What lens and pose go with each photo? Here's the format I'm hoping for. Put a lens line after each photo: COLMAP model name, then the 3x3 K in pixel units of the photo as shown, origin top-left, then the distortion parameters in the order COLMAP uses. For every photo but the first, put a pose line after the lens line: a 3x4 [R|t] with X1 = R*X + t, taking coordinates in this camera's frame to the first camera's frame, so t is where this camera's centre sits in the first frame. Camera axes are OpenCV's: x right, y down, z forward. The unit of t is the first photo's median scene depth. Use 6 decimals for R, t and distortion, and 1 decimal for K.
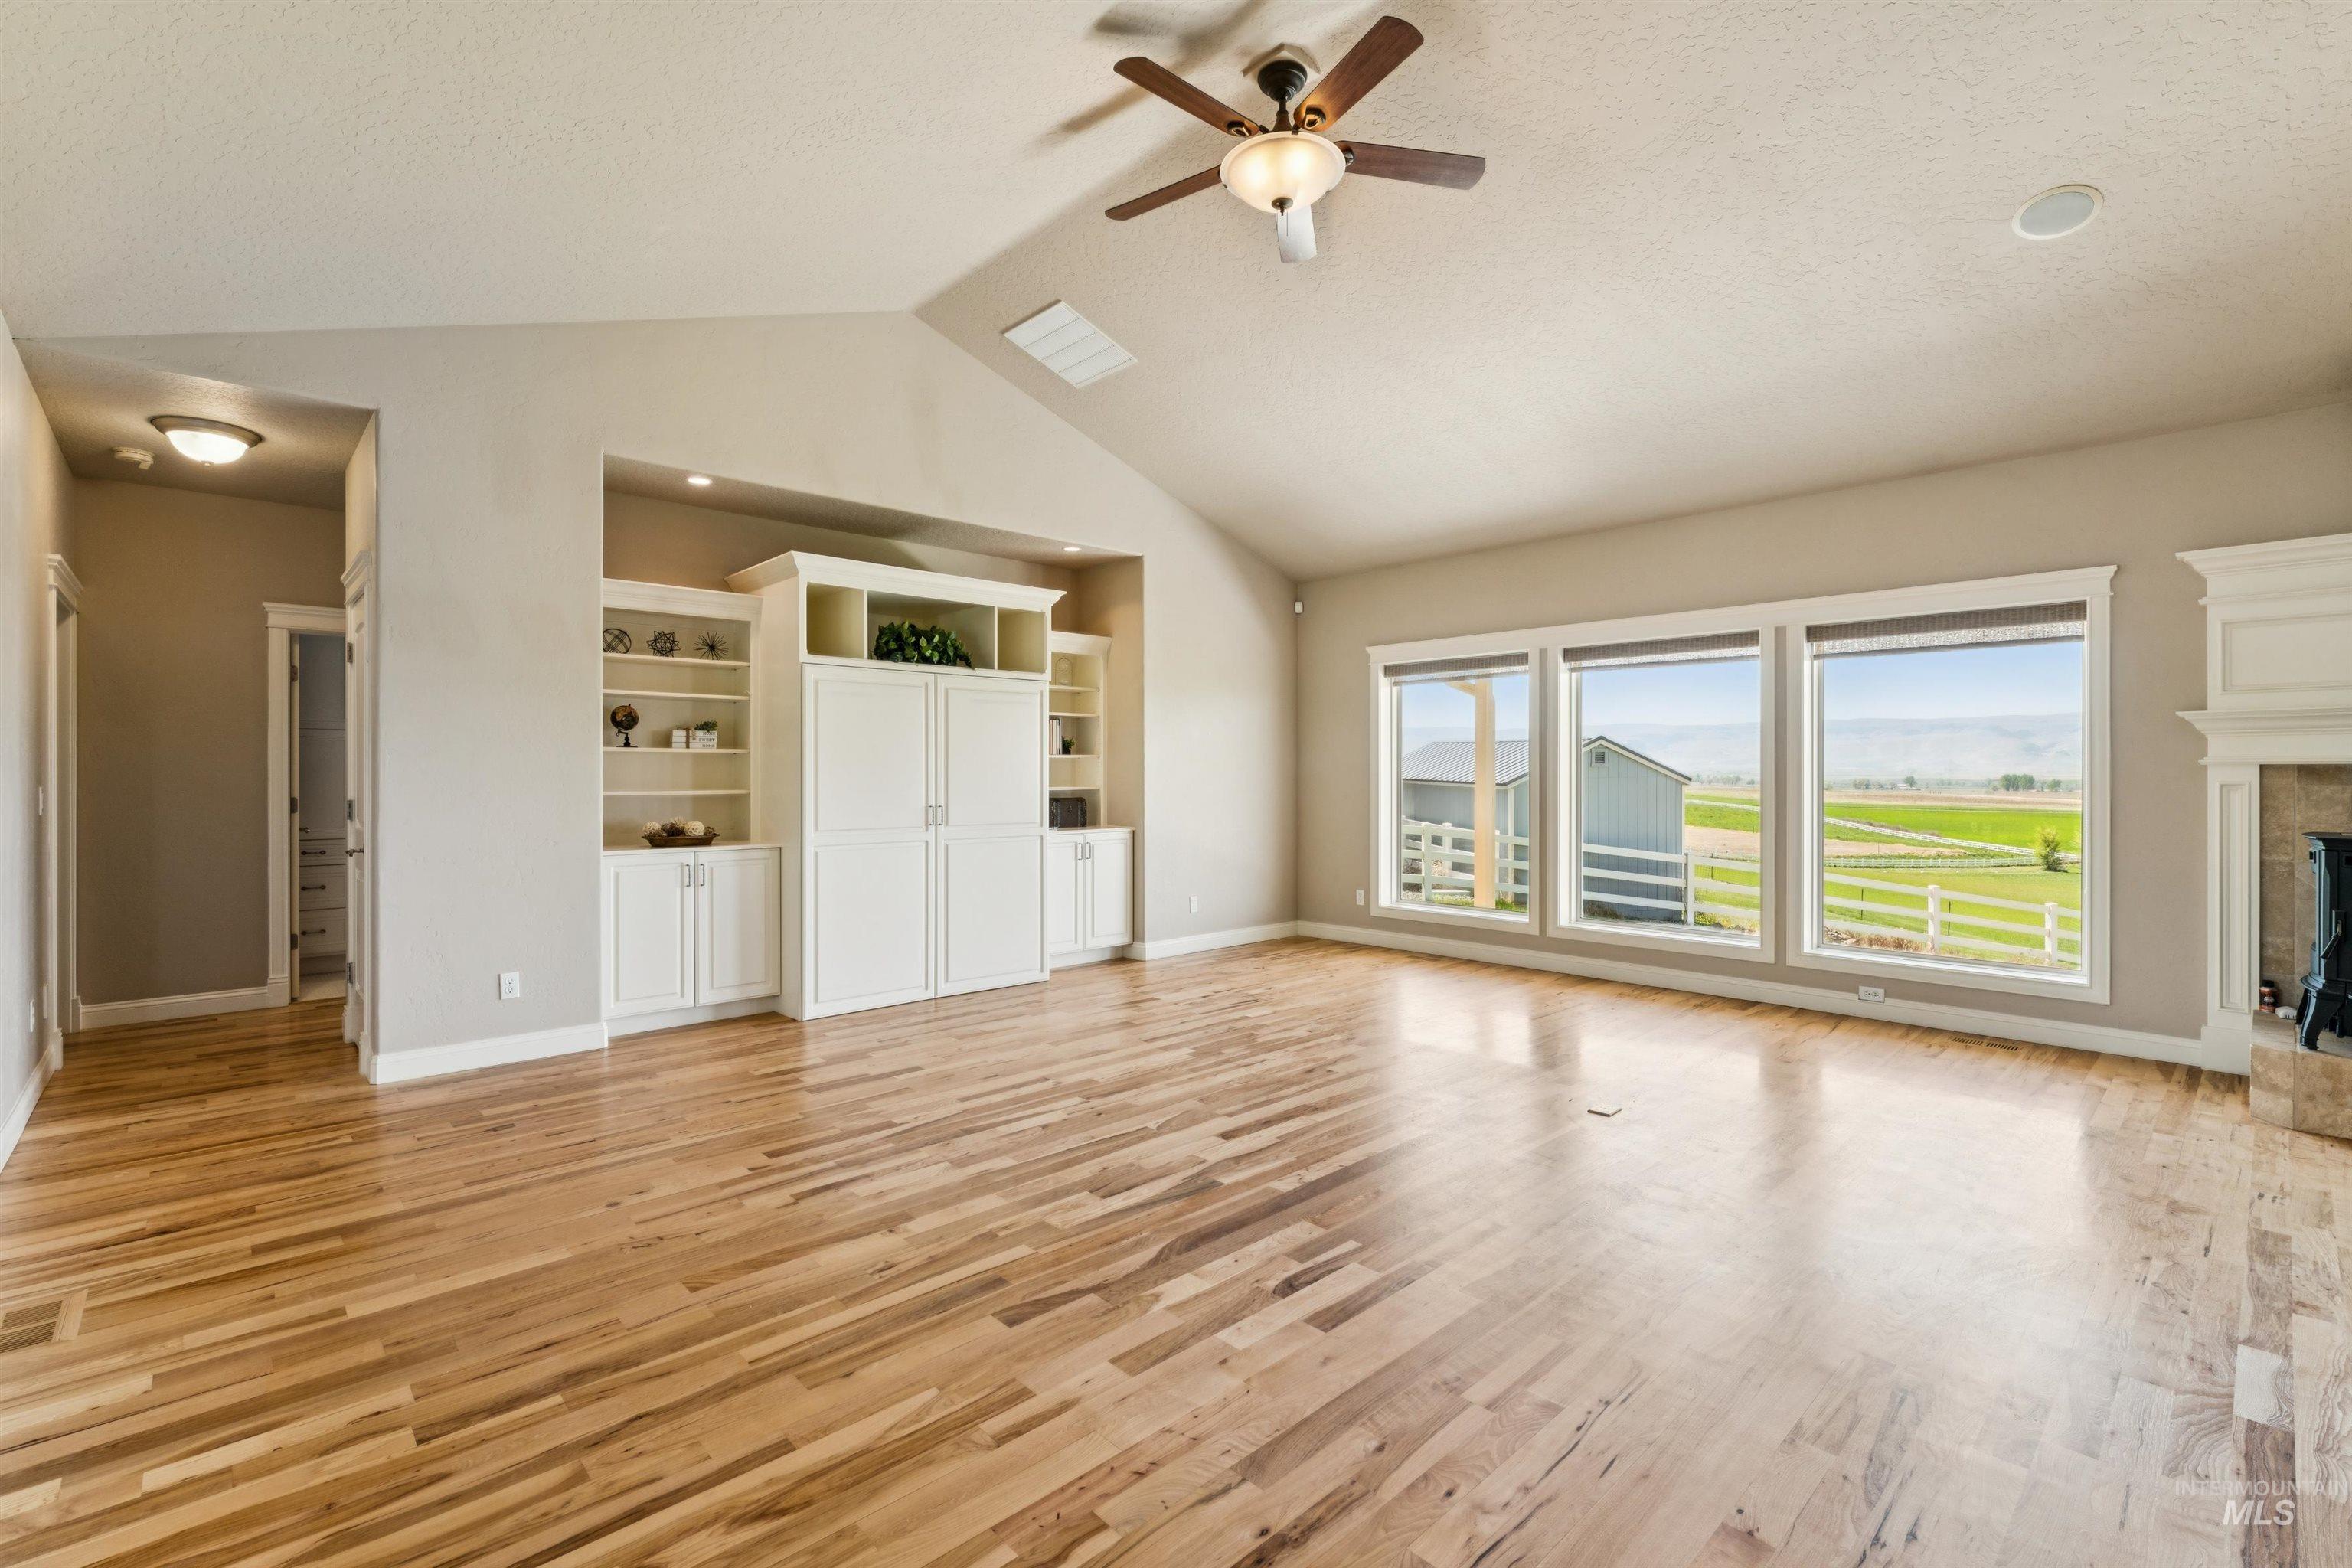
lens RADIAL K [[1036.1, 0, 1176.0], [0, 1036.1, 784.0], [0, 0, 1]] dist [-0.011471, 0.004986]
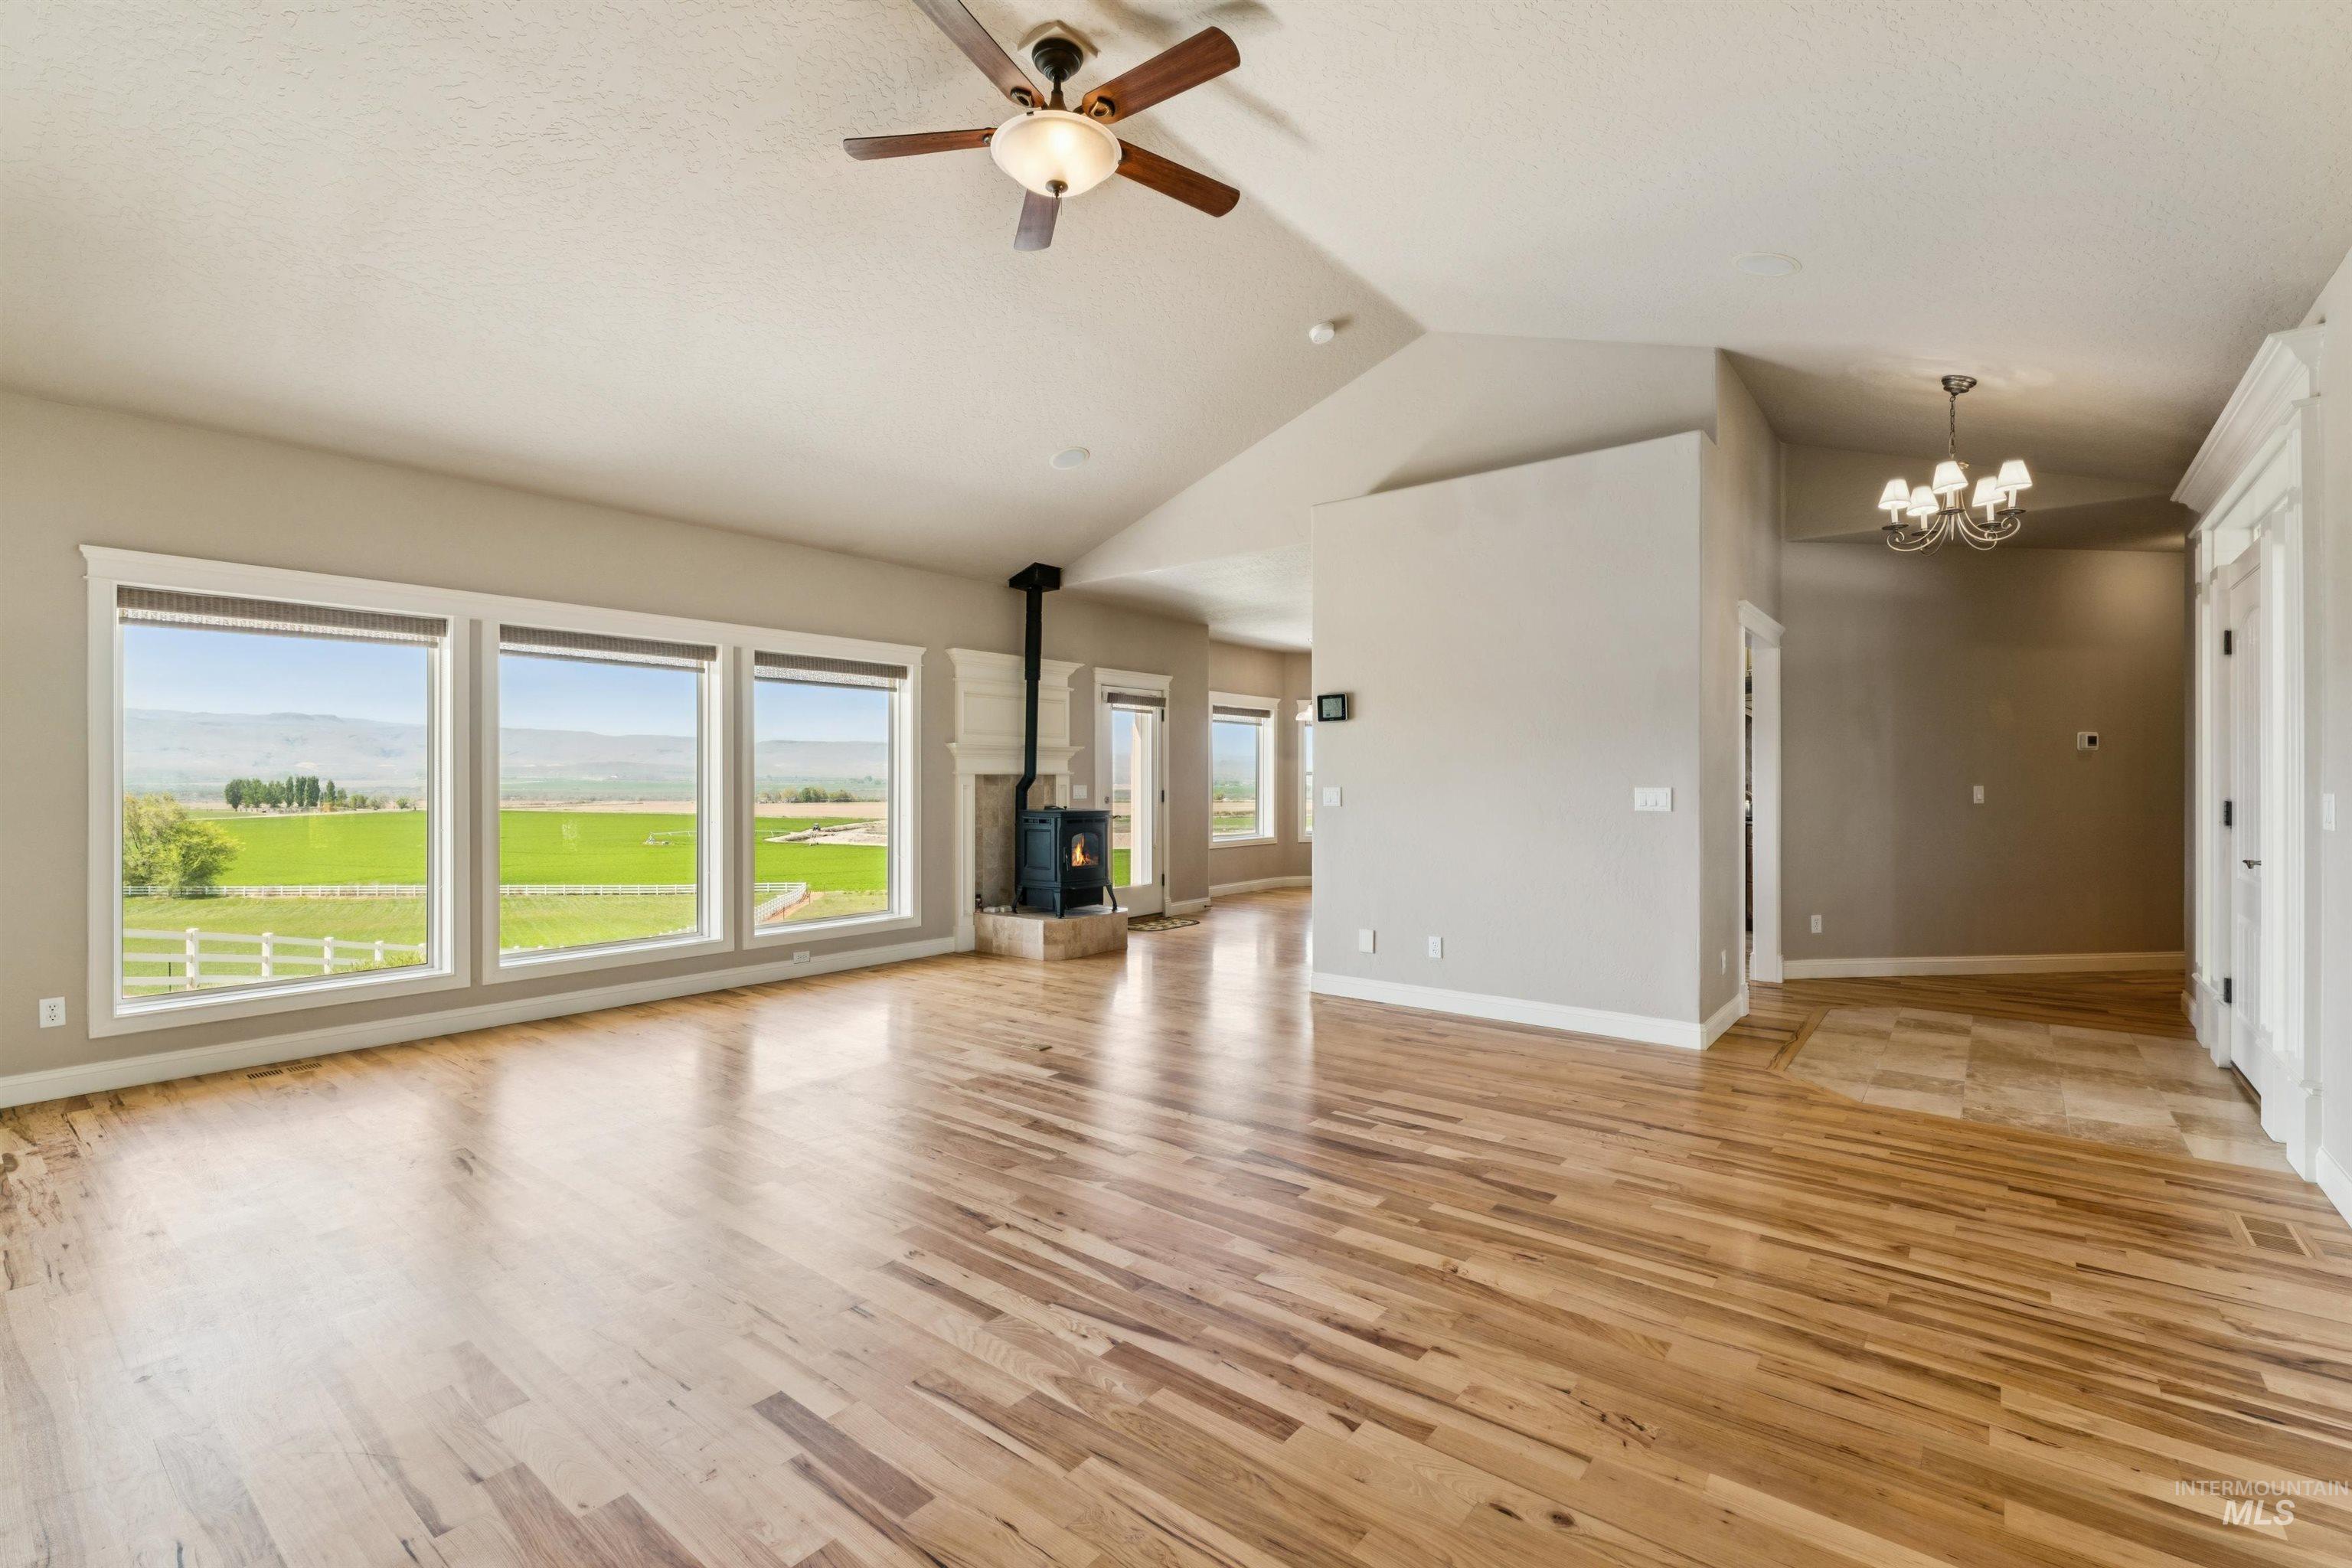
lens RADIAL K [[1033.7, 0, 1176.0], [0, 1033.7, 784.0], [0, 0, 1]] dist [-0.001349, -0.000091]
pose [[-0.142363, -0.002974, 0.989810, -0.644498], [0.008341, 0.999956, 0.004204, -0.005764], [-0.989779, 0.008854, -0.142332, 0.766335]]
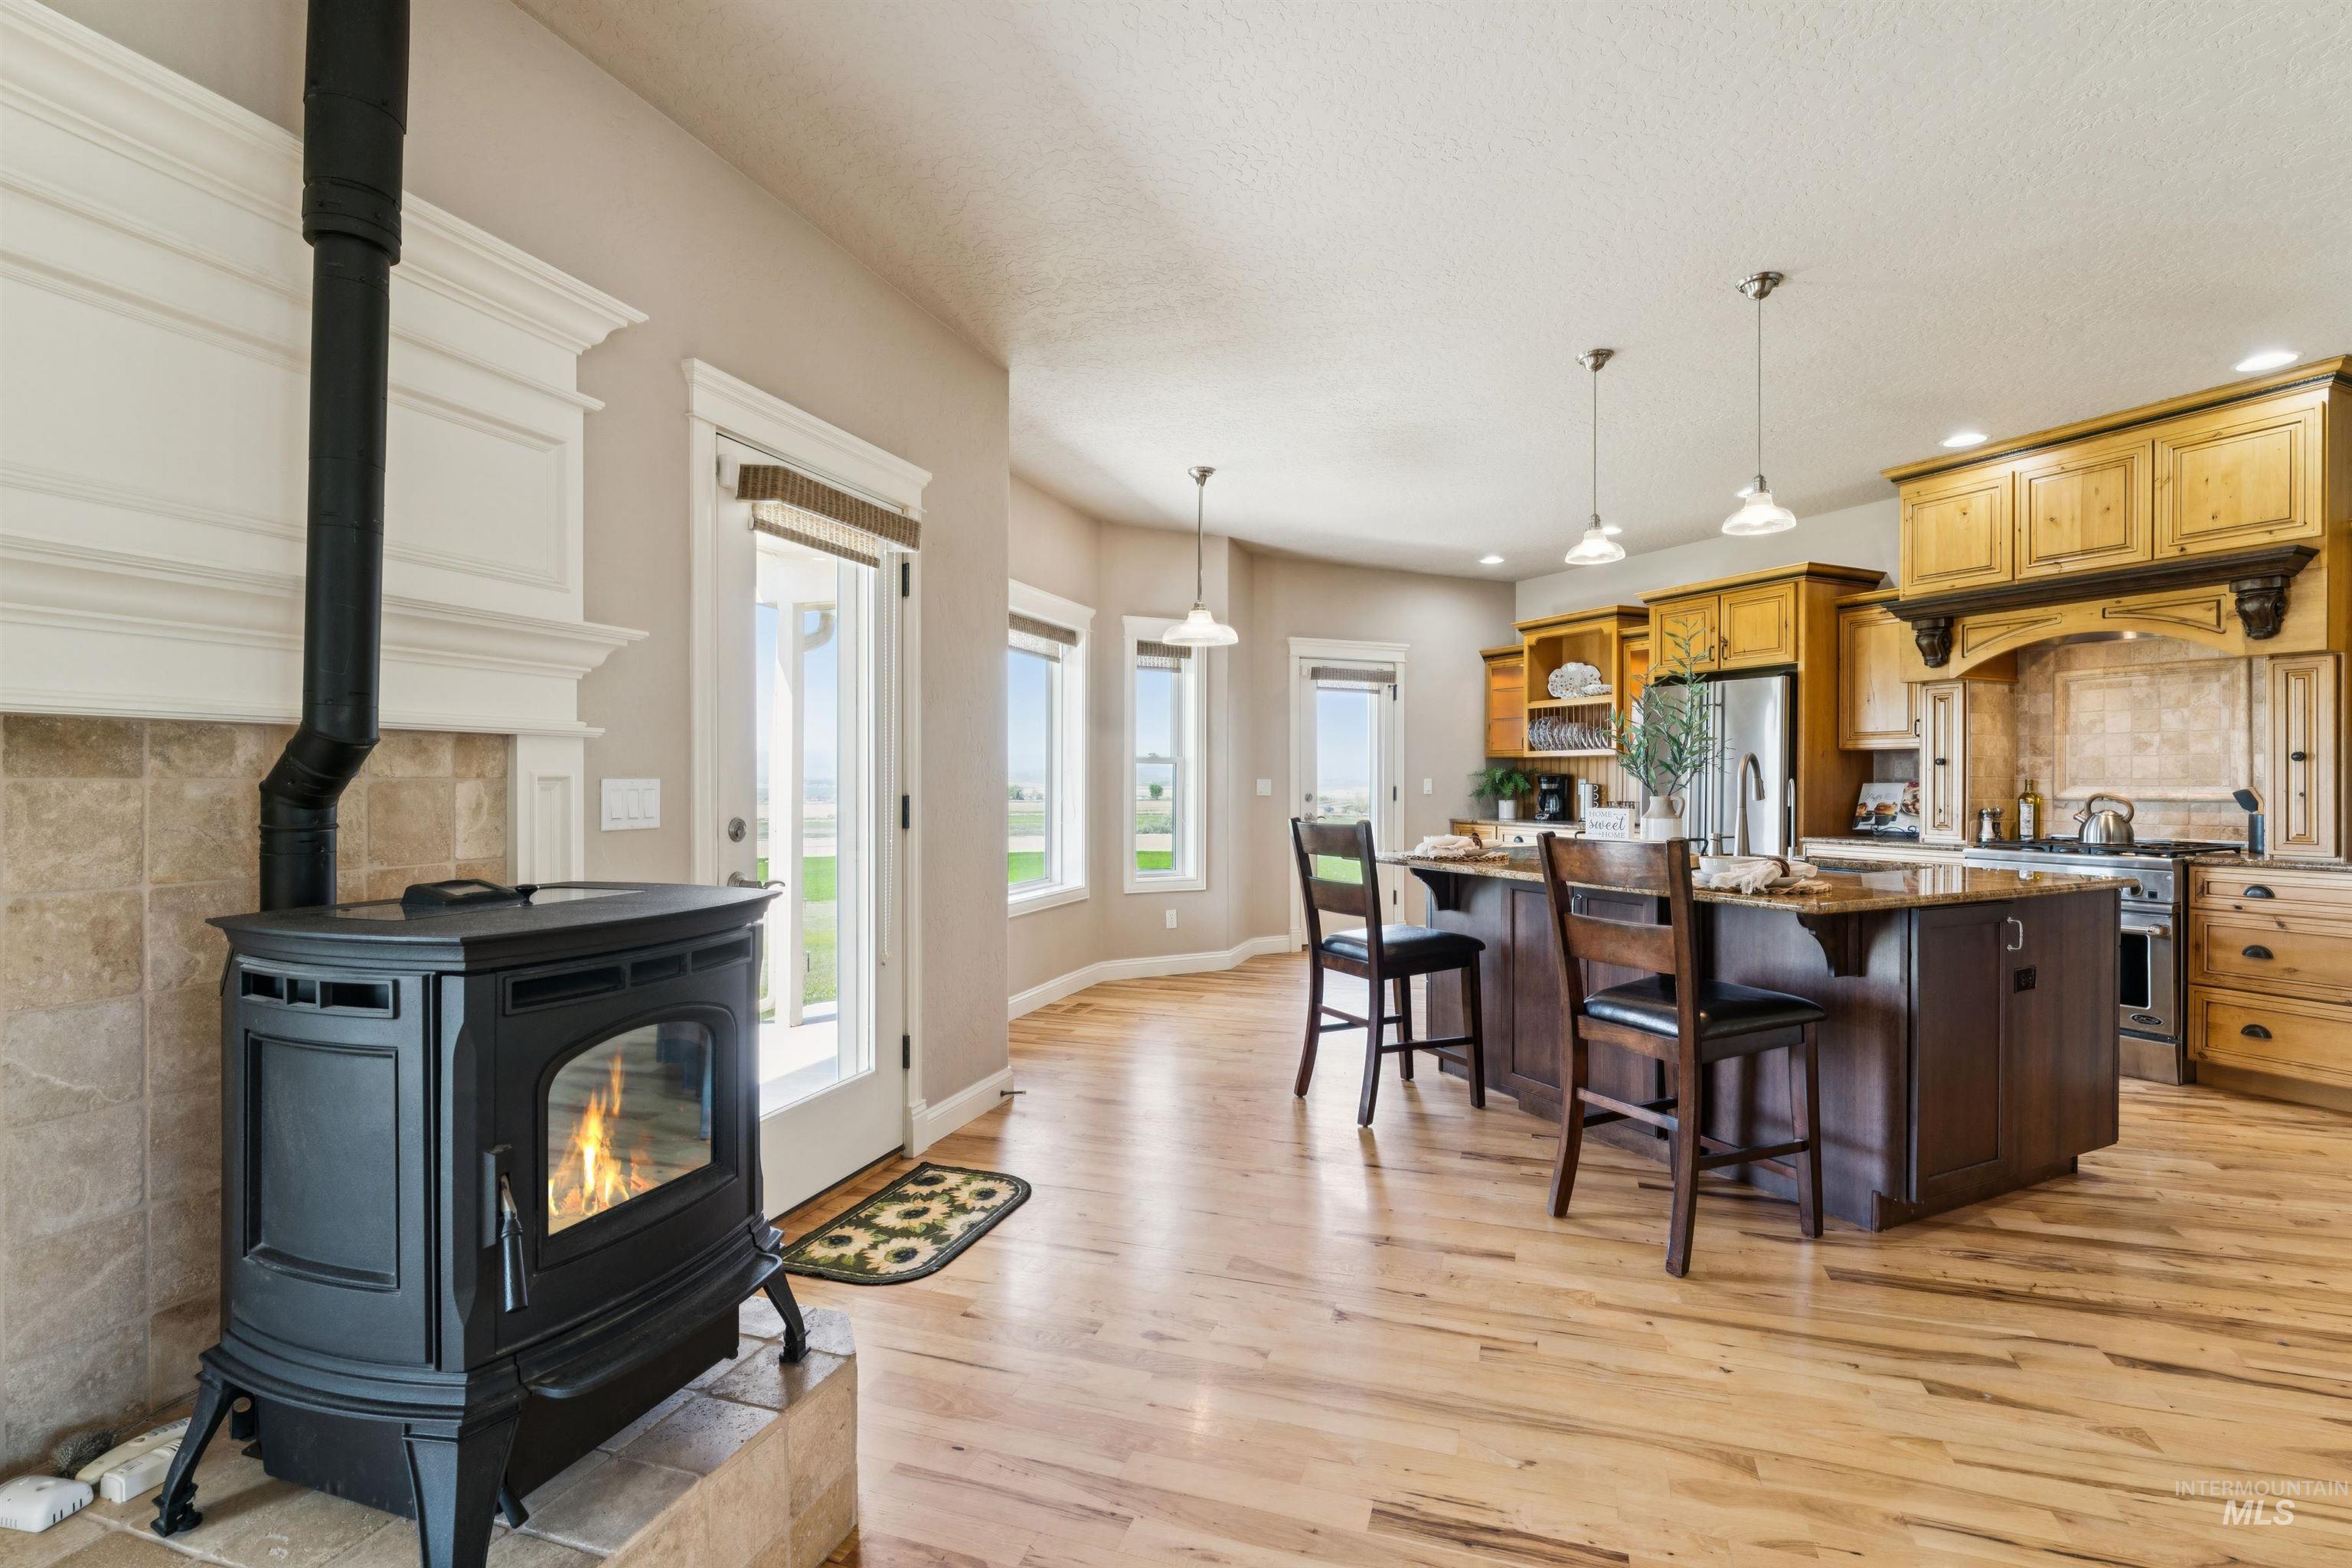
lens RADIAL K [[1083.3, 0, 1176.0], [0, 1083.3, 784.0], [0, 0, 1]] dist [-0.003839, -0.000414]
pose [[-0.467399, -0.004321, 0.884036, 0.511234], [0.005879, 0.999951, 0.007996, 0.002149], [-0.884027, 0.008935, -0.467350, 0.692549]]
